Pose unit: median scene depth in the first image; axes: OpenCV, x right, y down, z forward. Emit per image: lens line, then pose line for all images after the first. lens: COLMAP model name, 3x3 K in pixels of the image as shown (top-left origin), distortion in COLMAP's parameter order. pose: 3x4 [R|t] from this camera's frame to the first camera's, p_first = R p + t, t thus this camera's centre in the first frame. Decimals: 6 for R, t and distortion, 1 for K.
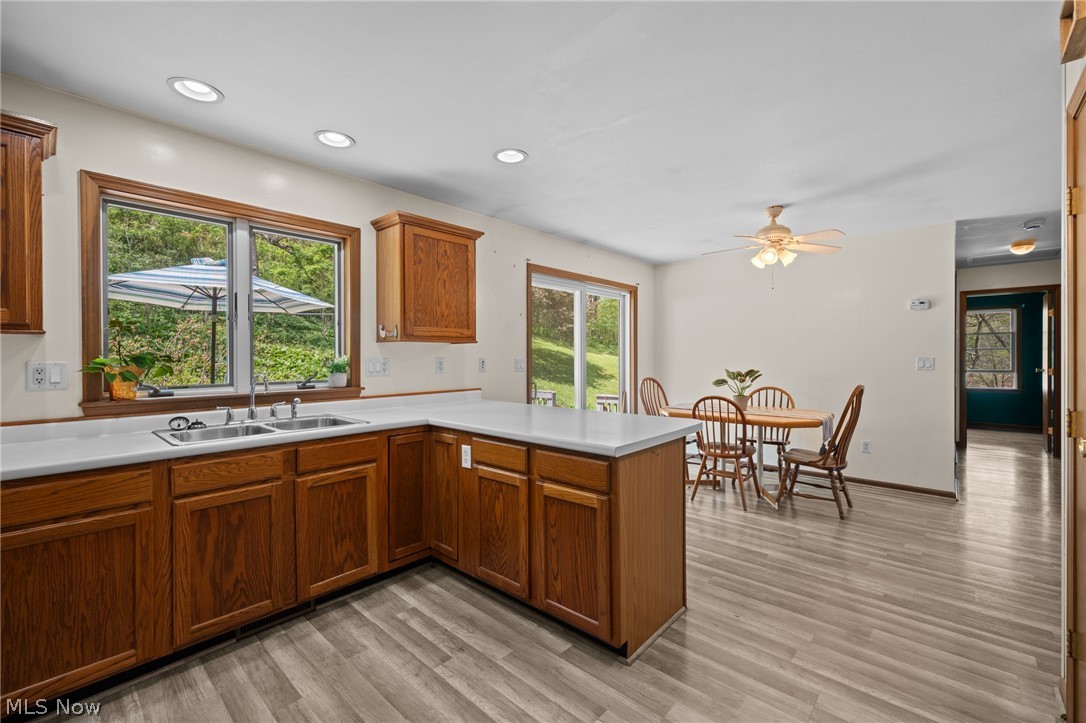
lens RADIAL K [[459.6, 0, 541.4], [0, 459.6, 357.6], [0, 0, 1]] dist [0.002832, 0.000253]
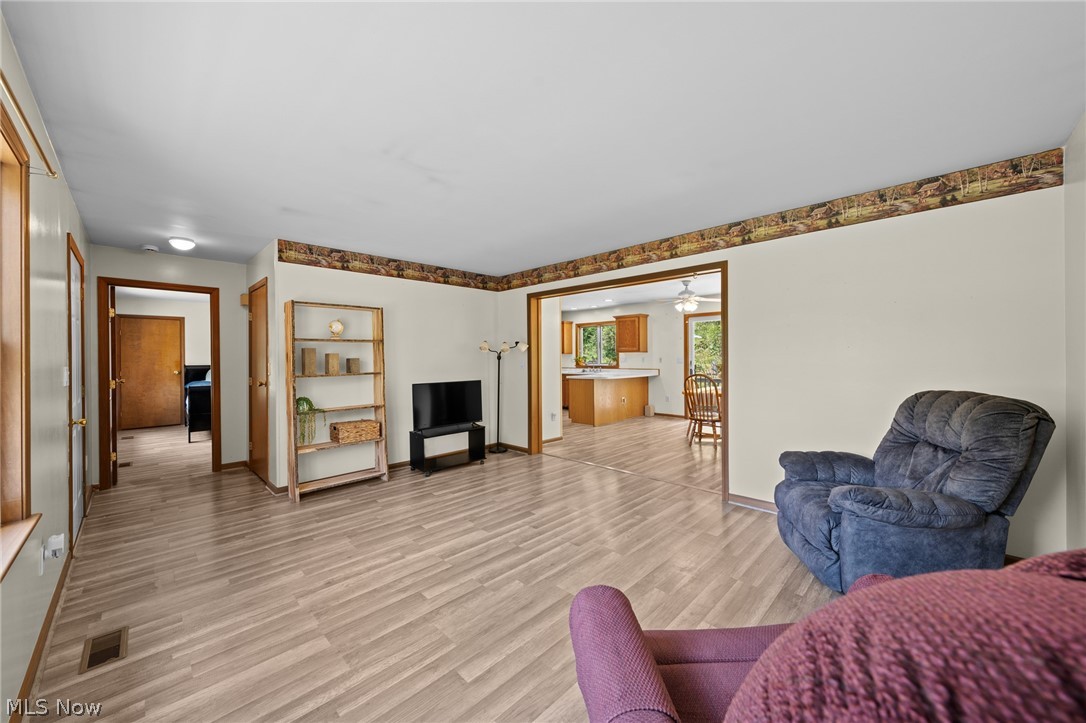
lens RADIAL K [[394.8, 0, 555.3], [0, 394.8, 362.3], [0, 0, 1]] dist [-0.032584, 0.000203]
pose [[-0.003931, 0.015390, -0.999874, 3.328627], [0.004744, 0.999871, 0.015372, -0.012579], [0.999981, -0.004683, -0.004004, 0.677212]]
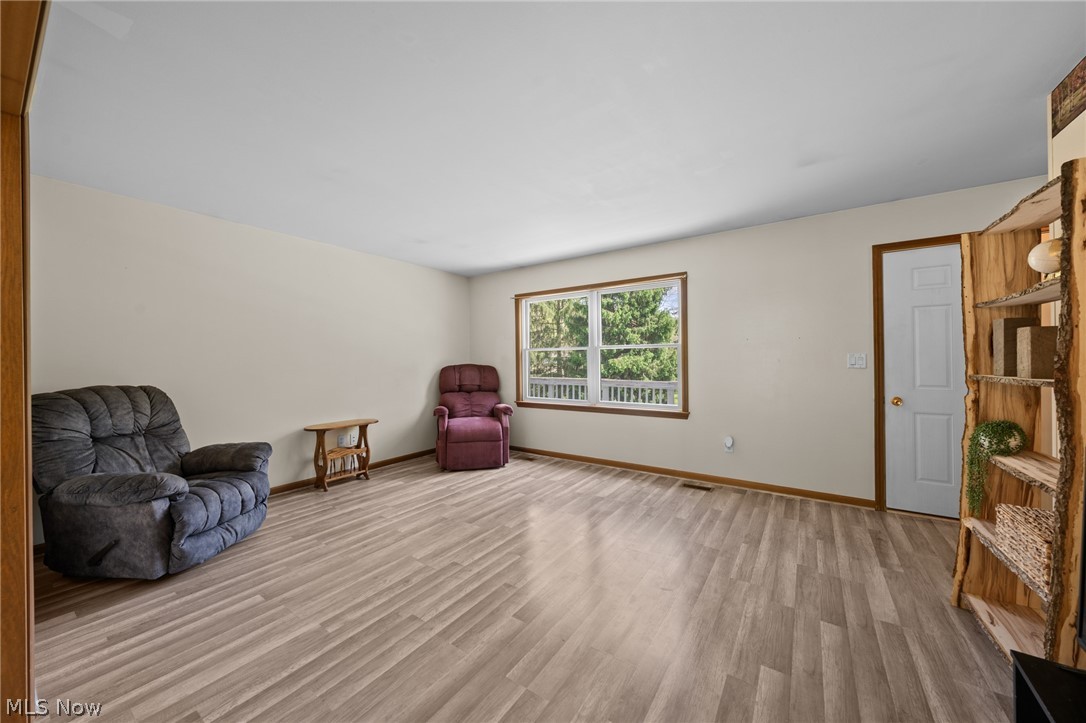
lens RADIAL K [[391.1, 0, 549.3], [0, 391.1, 359.3], [0, 0, 1]] dist [-0.003012, -0.000007]
pose [[-0.156622, 0.006983, 0.987634, 1.216777], [0.013101, 0.999902, -0.004992, 0.017336], [-0.987572, 0.012158, -0.156698, 0.645759]]
